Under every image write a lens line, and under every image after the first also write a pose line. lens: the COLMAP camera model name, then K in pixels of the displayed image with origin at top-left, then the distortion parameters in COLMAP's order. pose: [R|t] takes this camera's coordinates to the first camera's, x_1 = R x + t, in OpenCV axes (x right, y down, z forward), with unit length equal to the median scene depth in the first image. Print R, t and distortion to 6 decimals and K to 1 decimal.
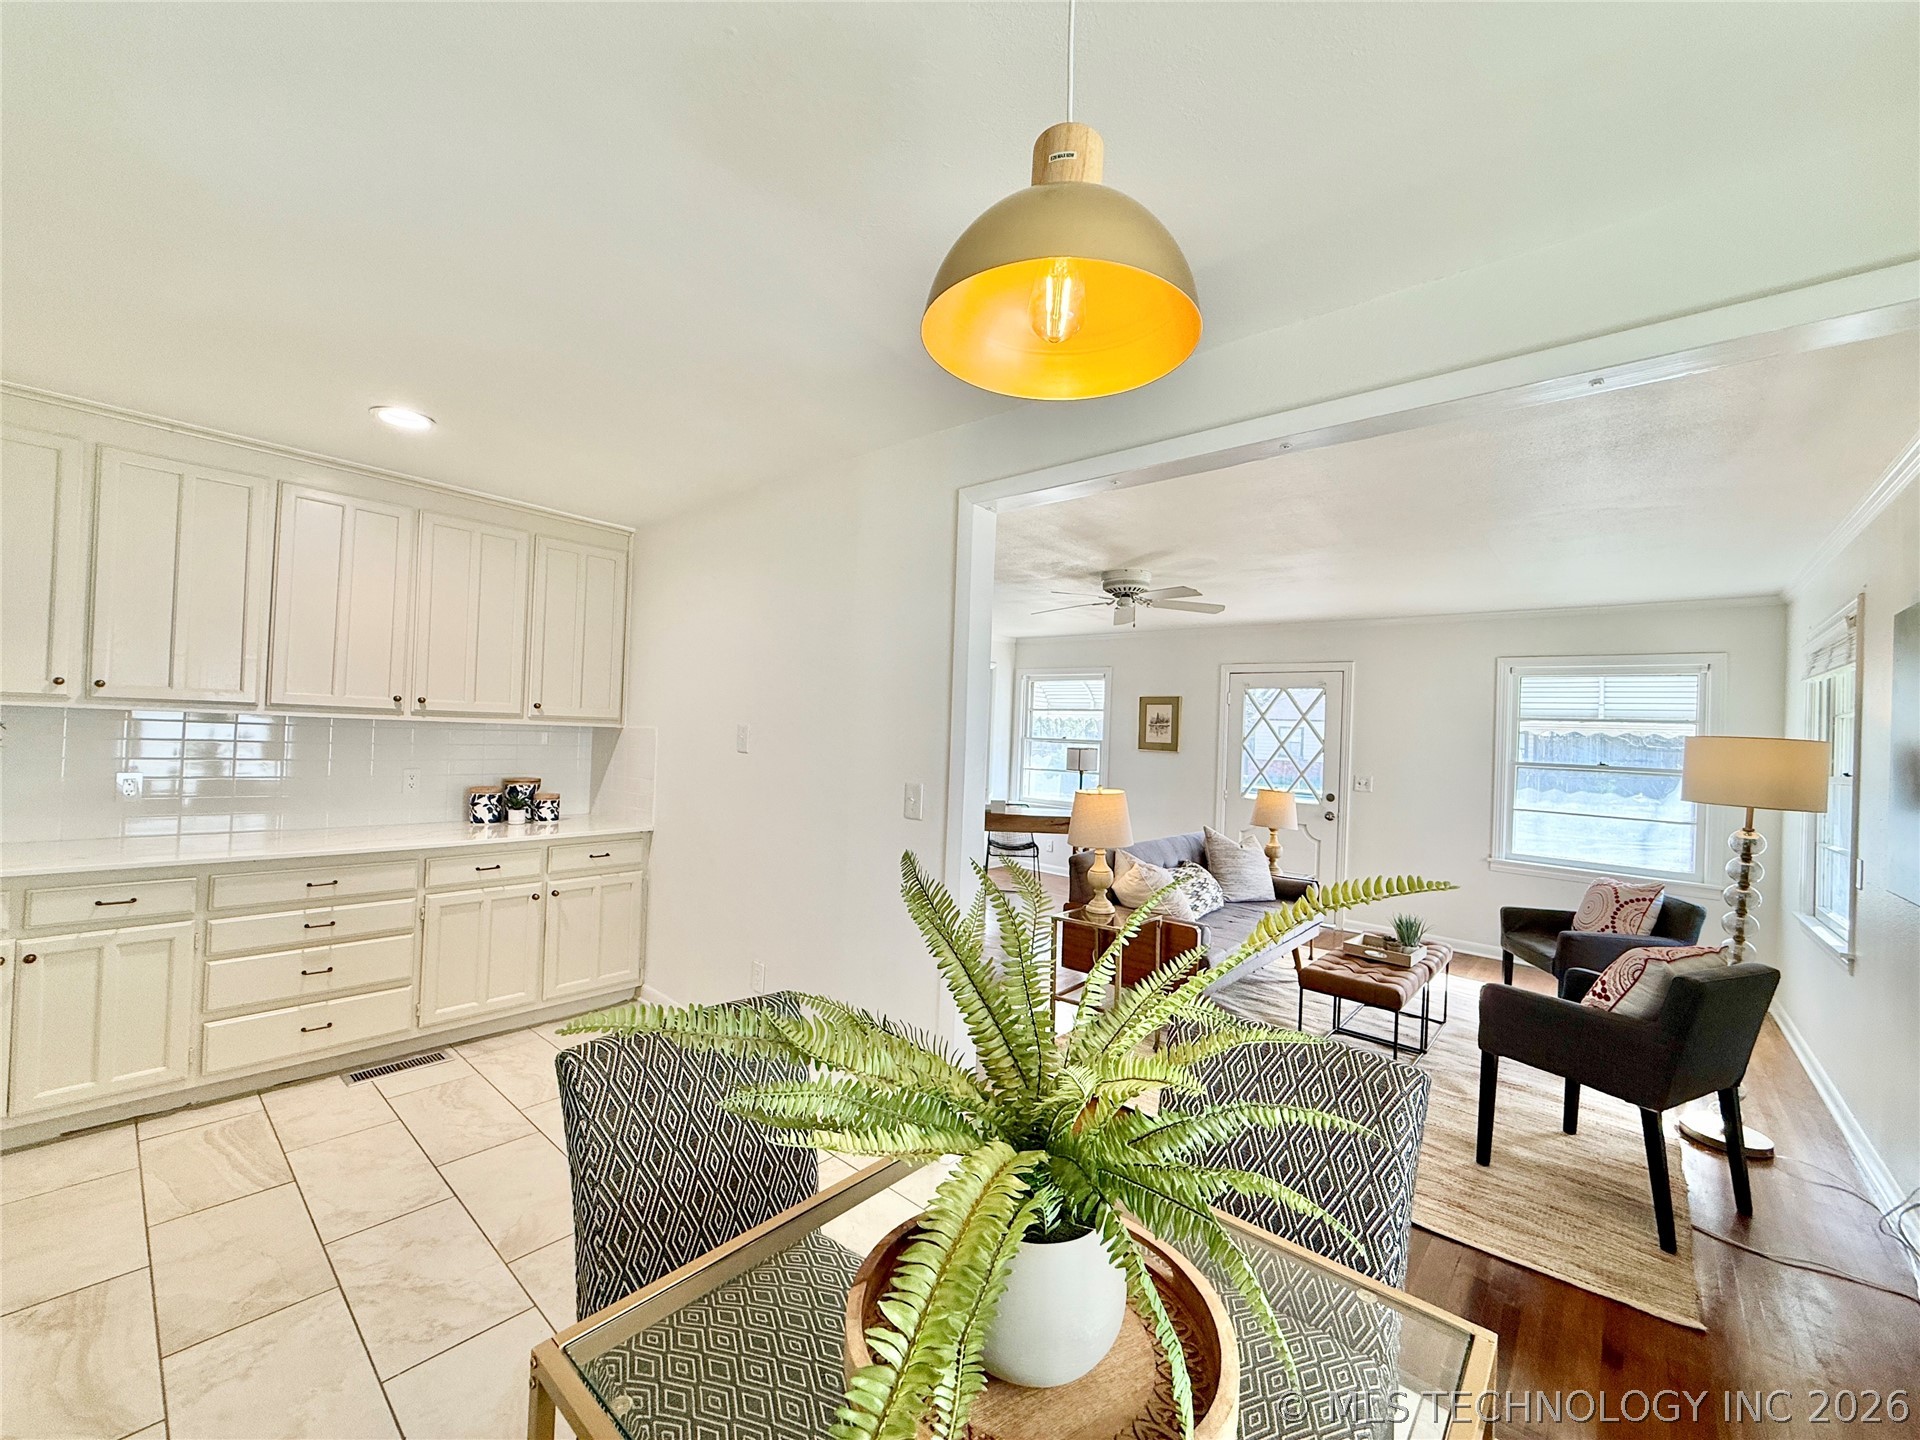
lens RADIAL K [[761.6, 0, 952.8], [0, 761.6, 724.8], [0, 0, 1]] dist [0.000431, -0.000507]
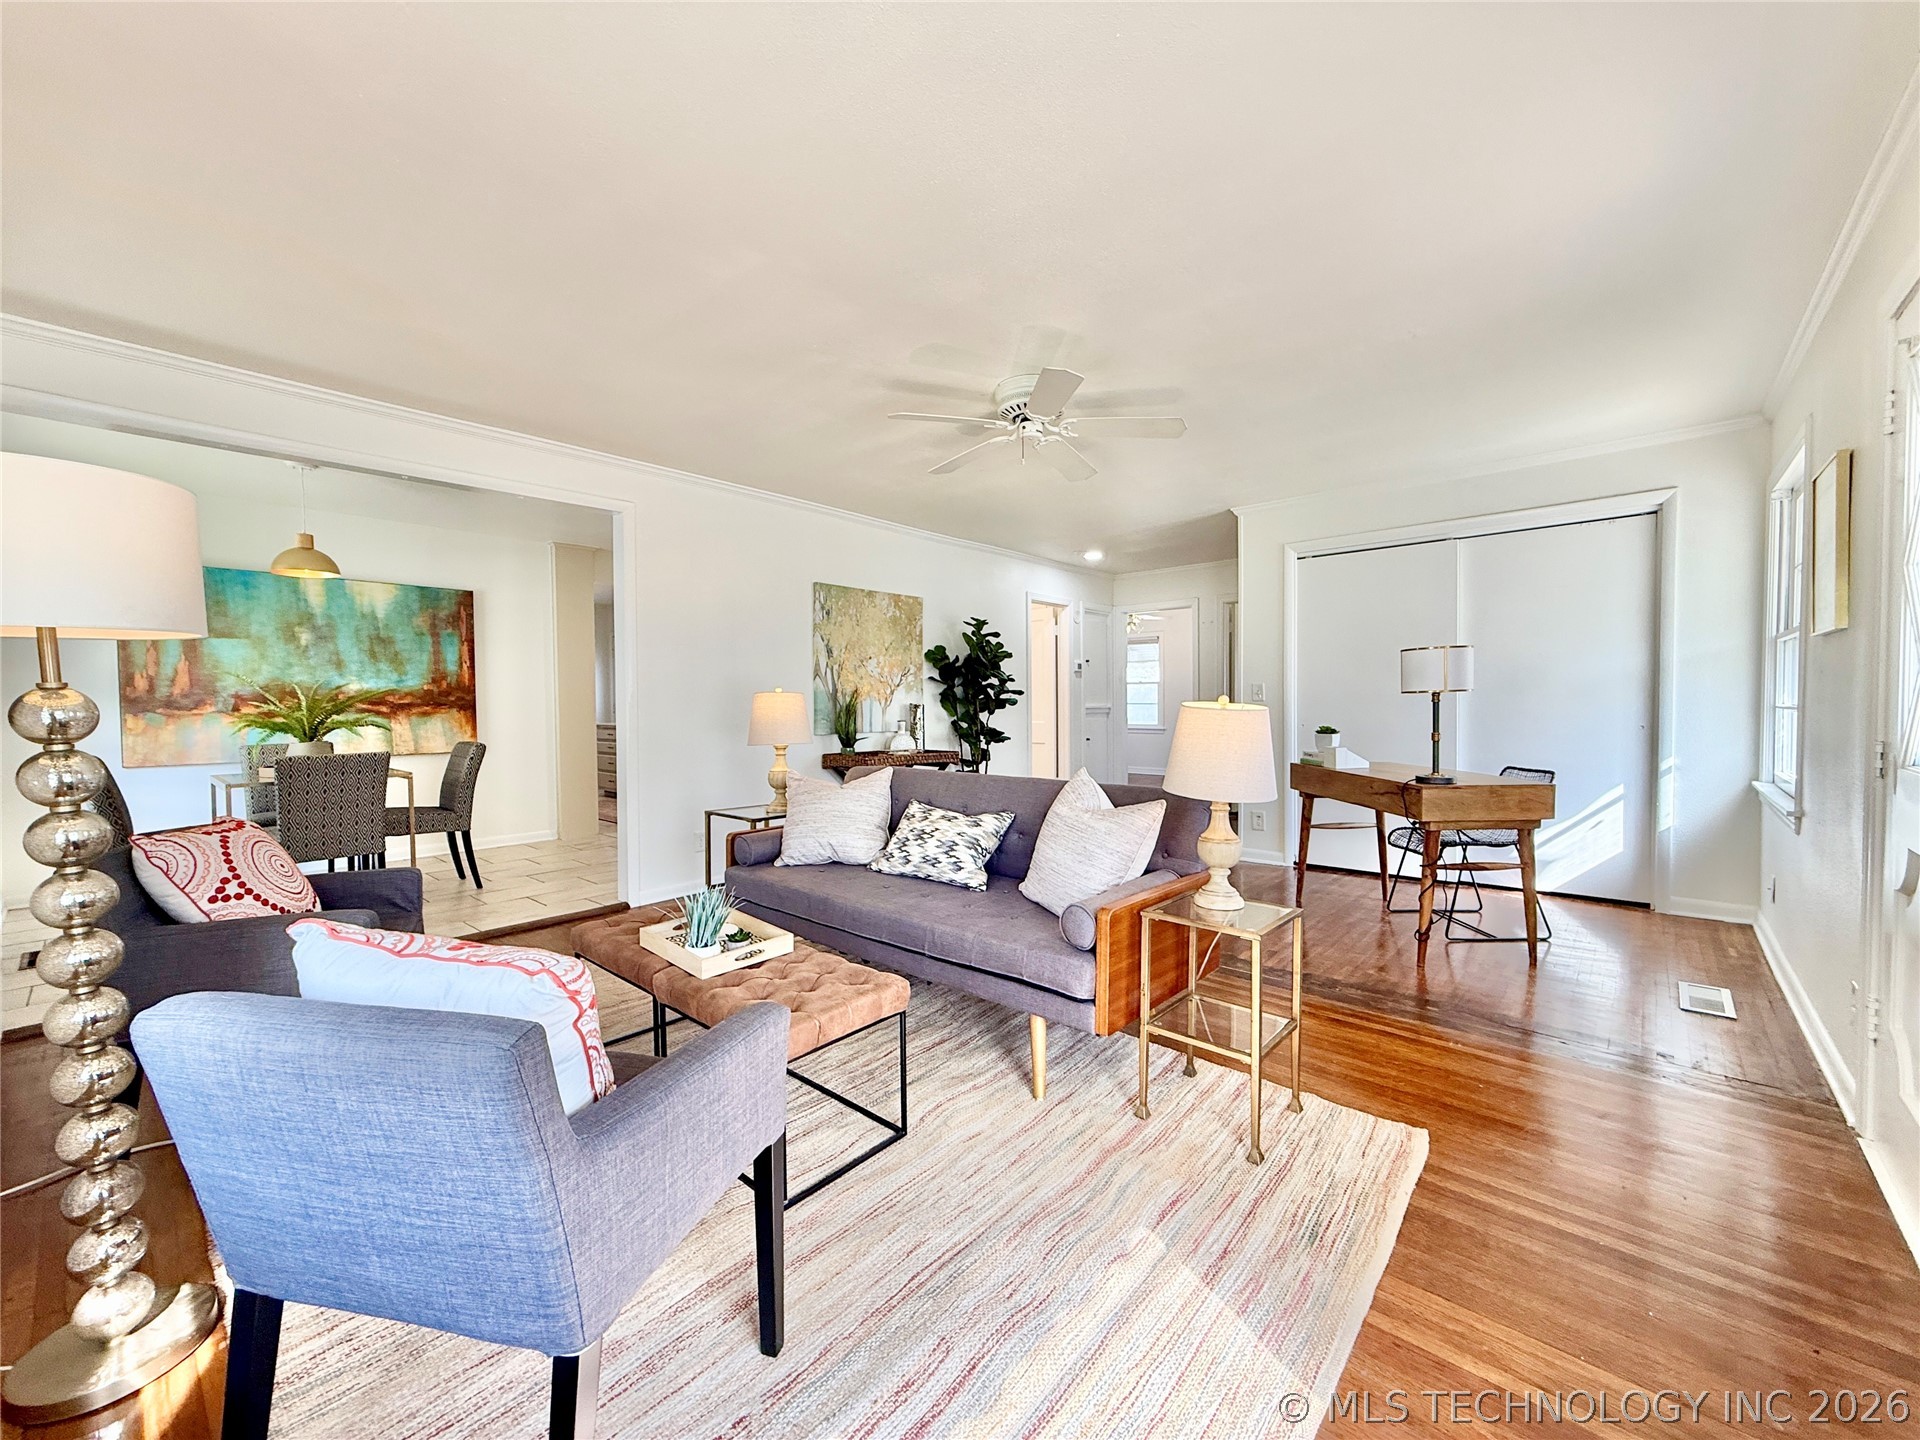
lens RADIAL K [[761.6, 0, 958.3], [0, 761.6, 725.0], [0, 0, 1]] dist [0.000431, -0.000507]
pose [[-0.003212, -0.009018, -0.999954, 1.118239], [0.016698, 0.999819, -0.009070, 0.134159], [0.999855, -0.016726, -0.003061, 1.156632]]
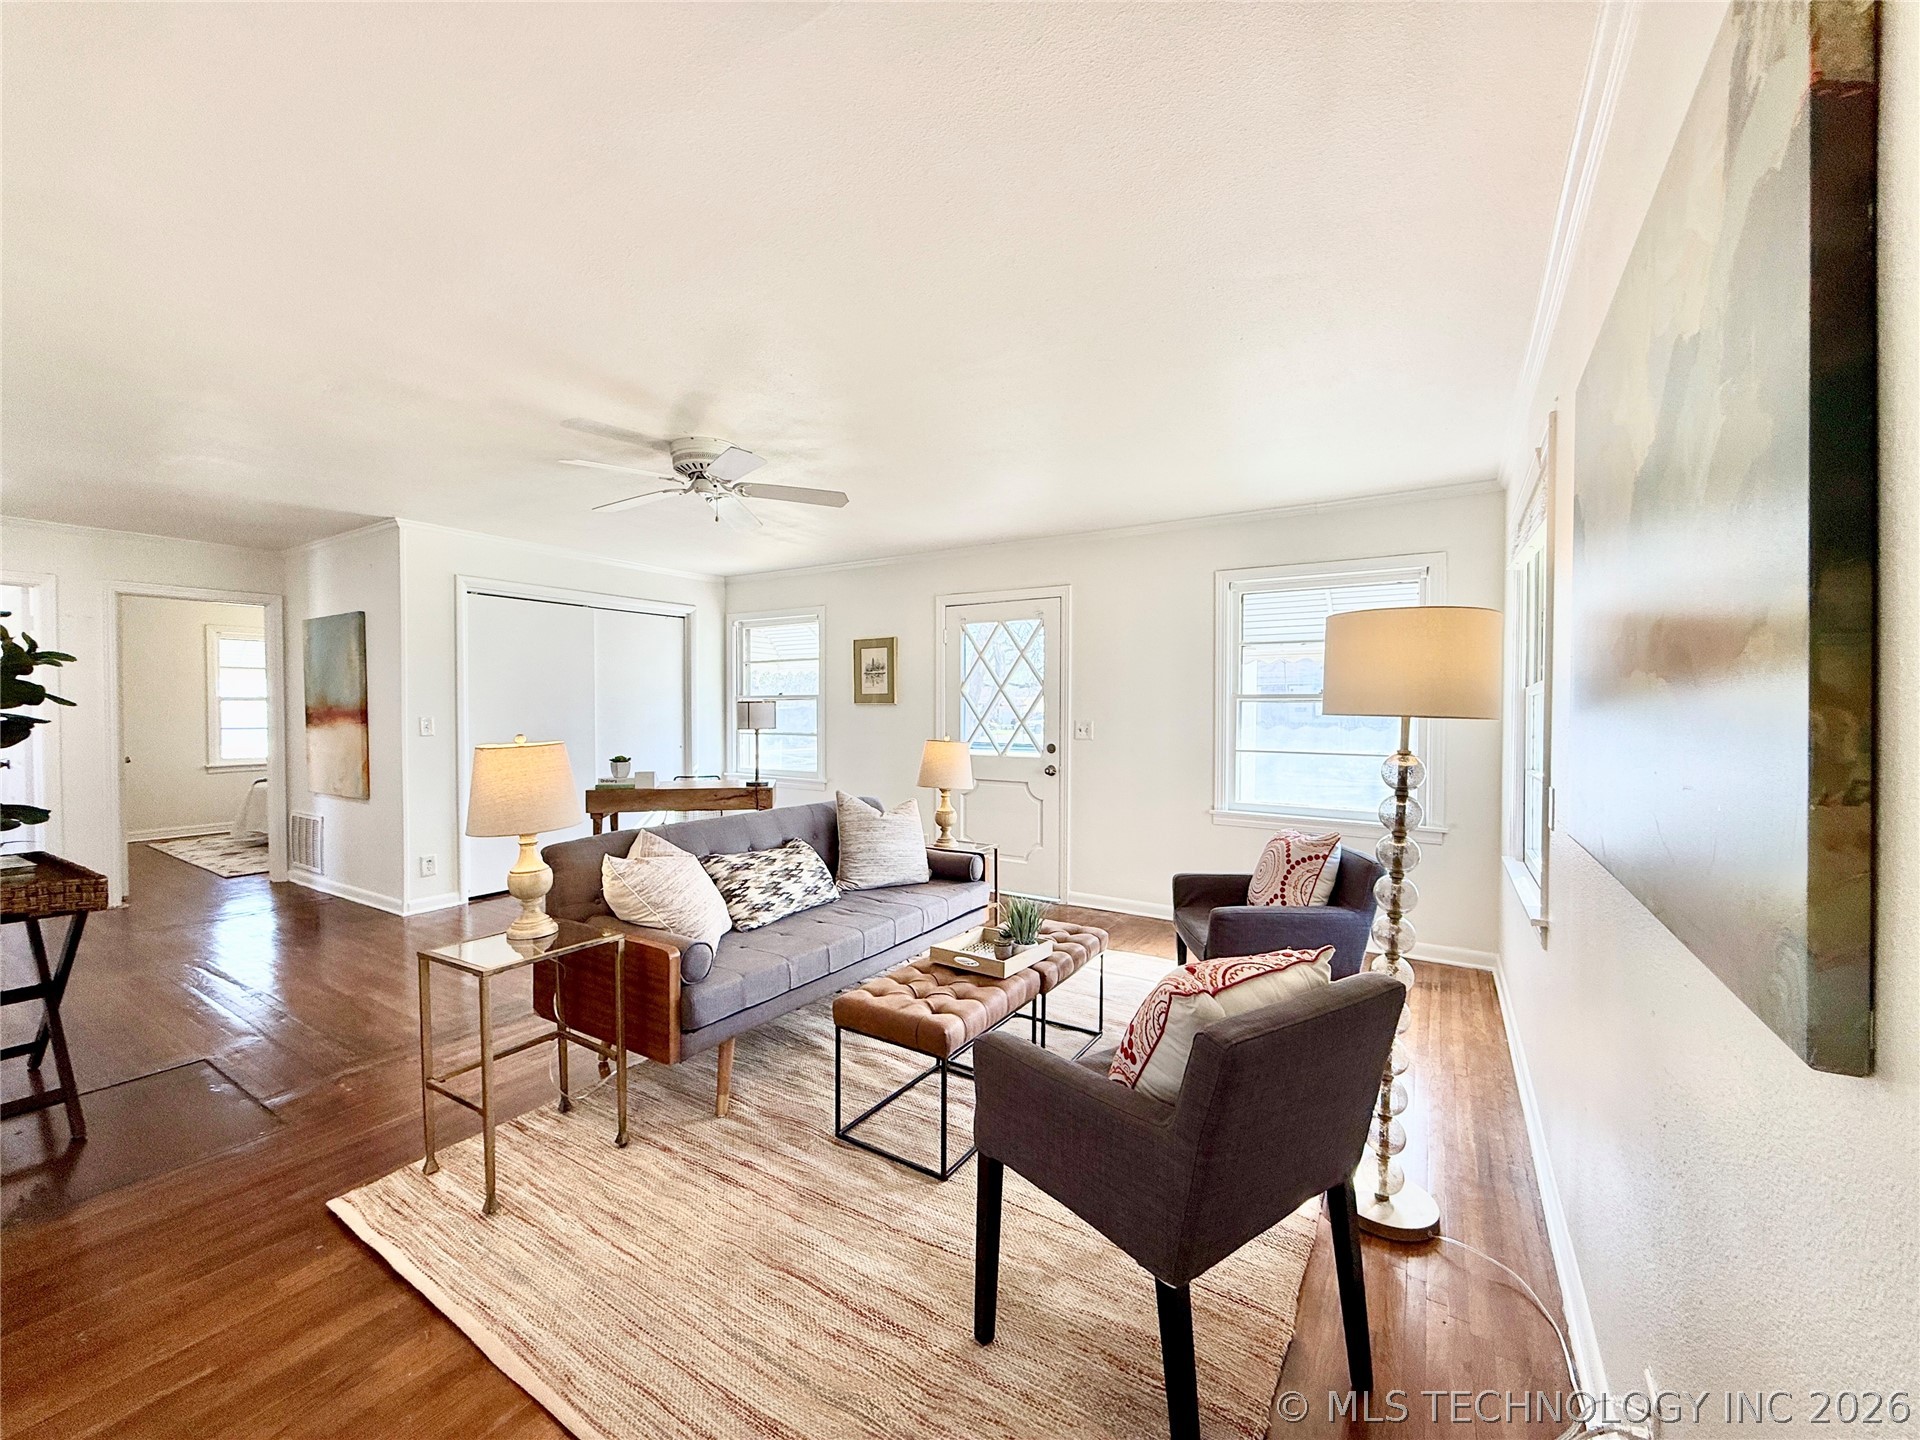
lens RADIAL K [[761.6, 0, 953.1], [0, 761.6, 724.3], [0, 0, 1]] dist [0.000431, -0.000507]
pose [[0.986808, -0.041118, 0.156589, 0.414644], [0.035997, 0.998725, 0.035402, 0.056561], [-0.157845, -0.029298, 0.987029, 0.303494]]
